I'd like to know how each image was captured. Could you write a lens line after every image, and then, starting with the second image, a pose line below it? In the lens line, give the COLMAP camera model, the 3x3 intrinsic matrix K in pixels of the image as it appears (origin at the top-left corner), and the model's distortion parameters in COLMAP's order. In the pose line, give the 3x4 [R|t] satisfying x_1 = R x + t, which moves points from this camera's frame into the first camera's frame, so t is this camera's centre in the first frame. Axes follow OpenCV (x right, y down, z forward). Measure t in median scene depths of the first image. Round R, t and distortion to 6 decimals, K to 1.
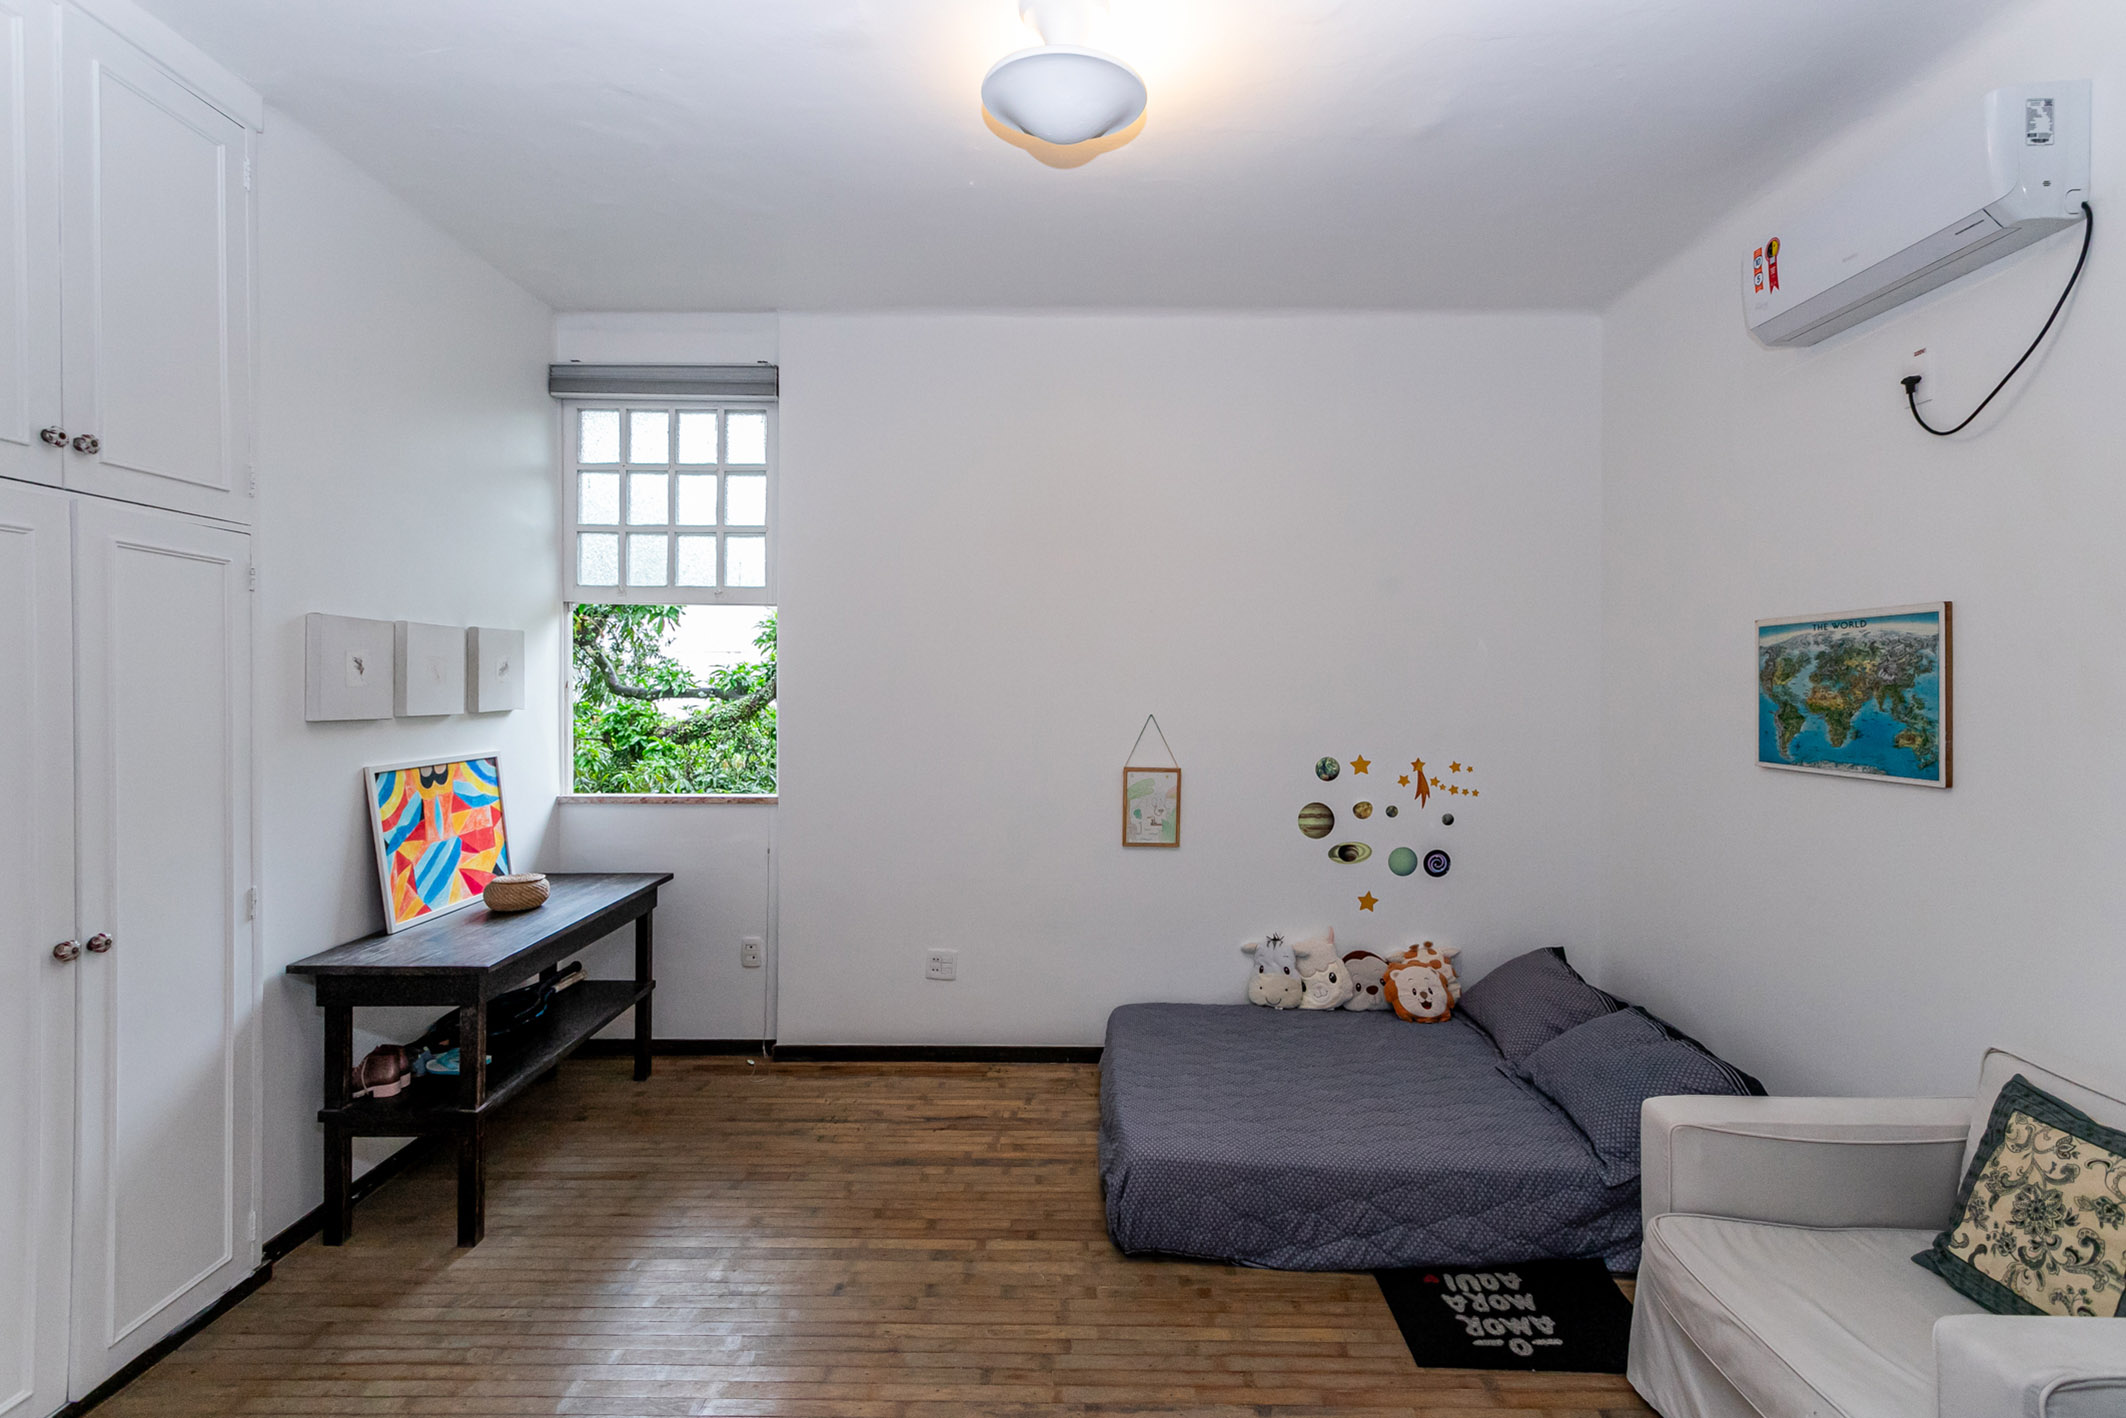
lens RADIAL K [[962.2, 0, 1071.8], [0, 962.2, 697.7], [0, 0, 1]] dist [0.000233, 0.000059]
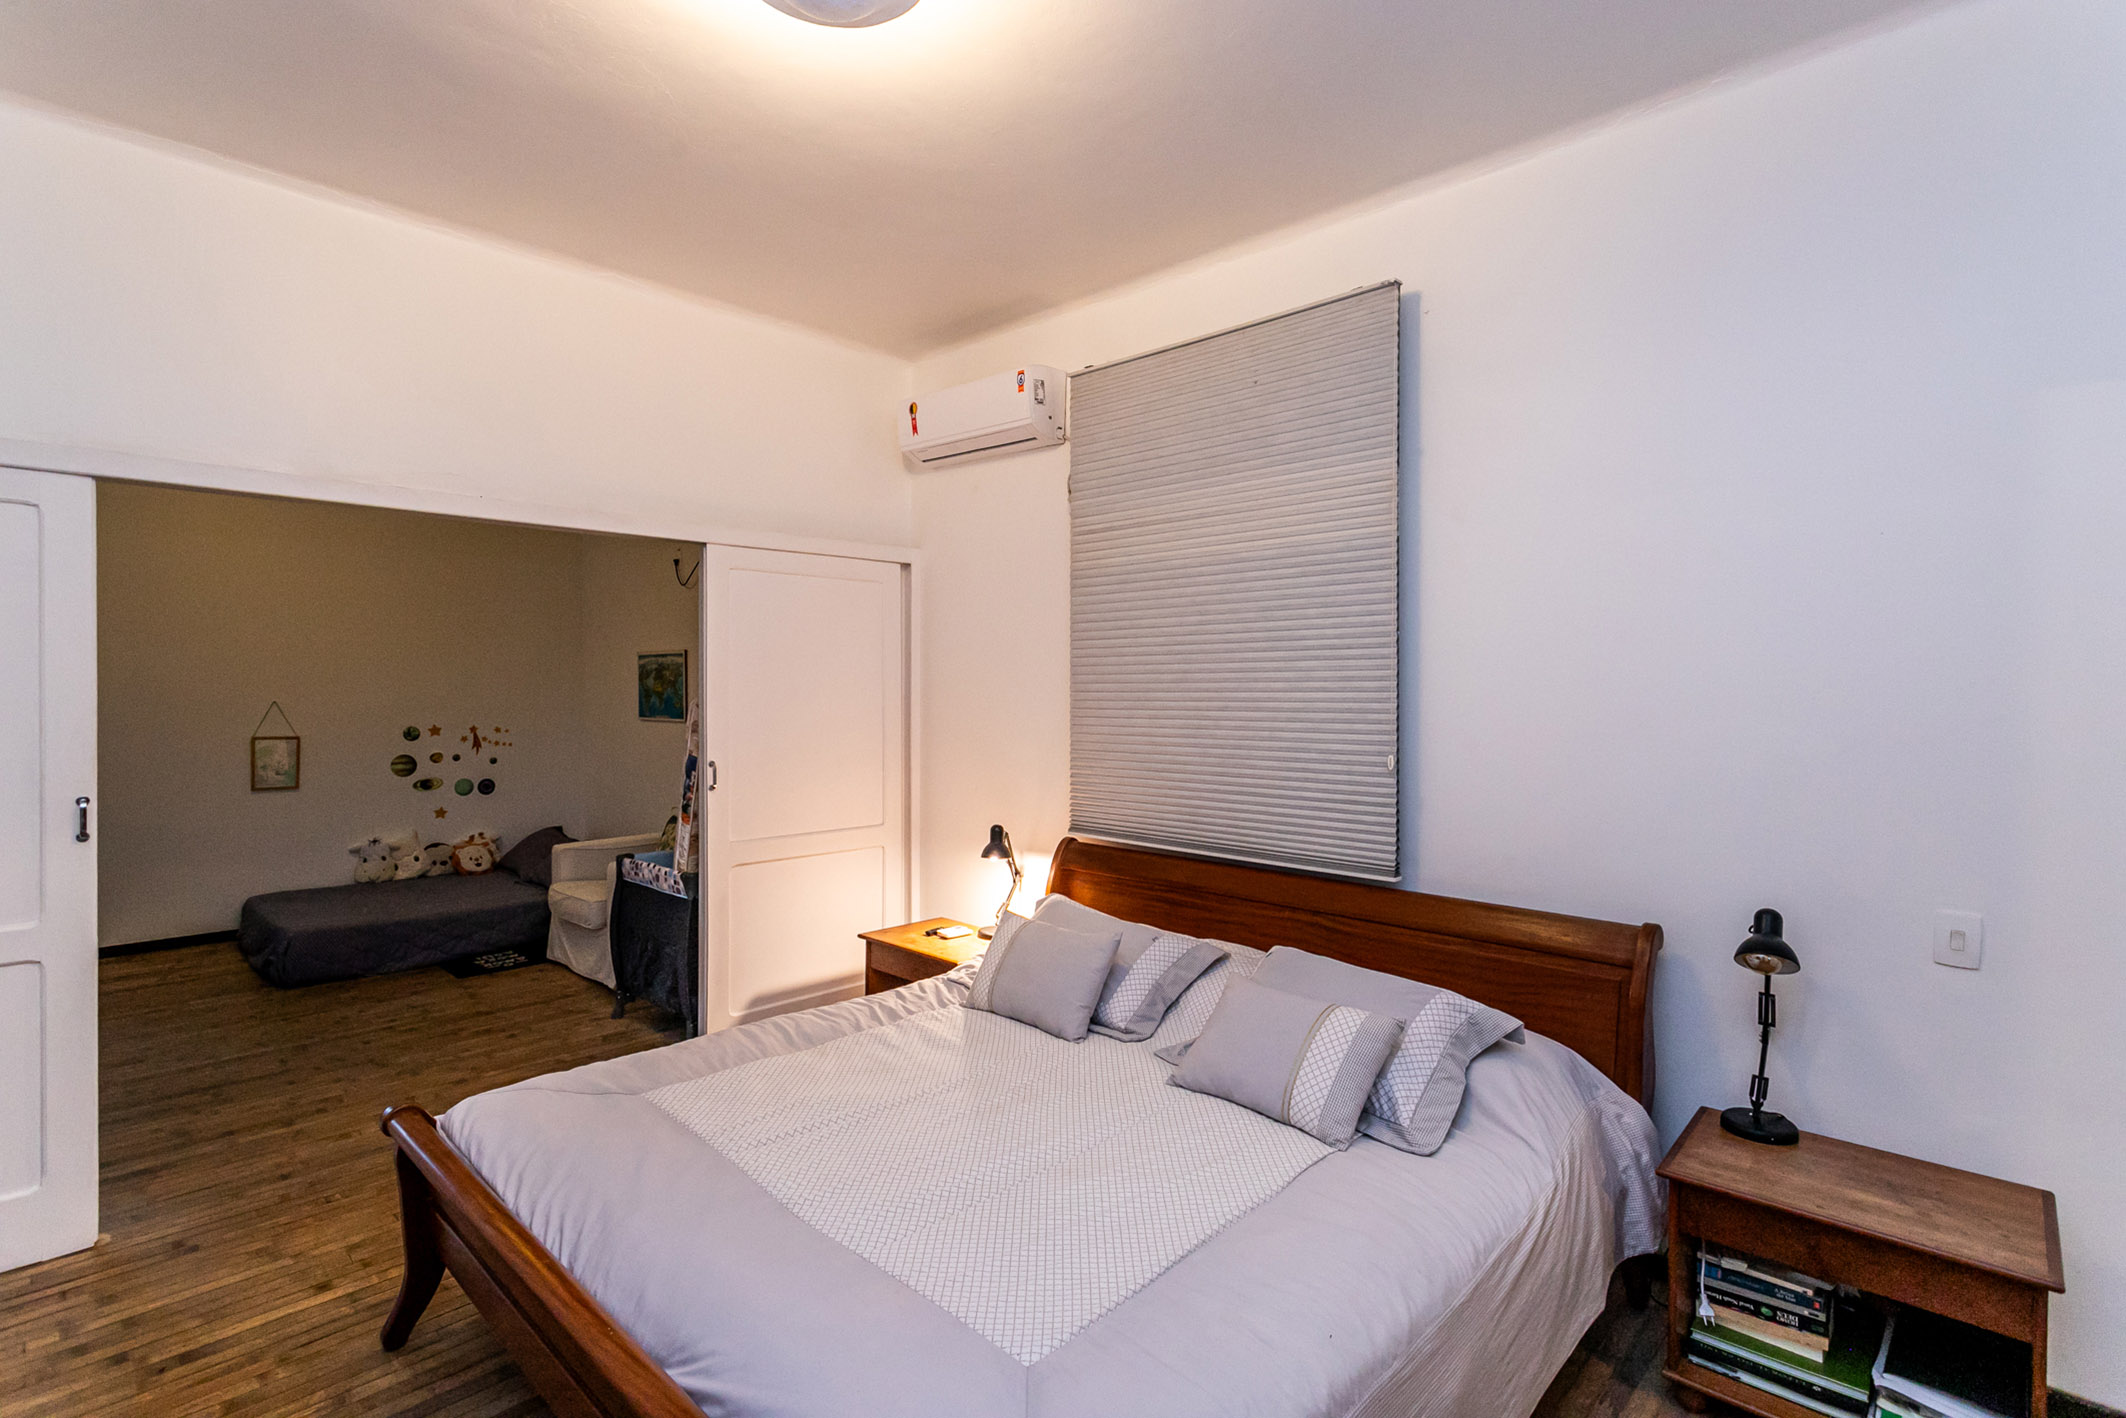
lens RADIAL K [[1014.9, 0, 1072.5], [0, 1014.9, 701.0], [0, 0, 1]] dist [0.000340, 0.000397]
pose [[0.672312, -0.010332, 0.740195, -0.254386], [0.008745, 0.999944, 0.006015, 0.019021], [-0.740216, 0.002429, 0.672365, -0.987118]]
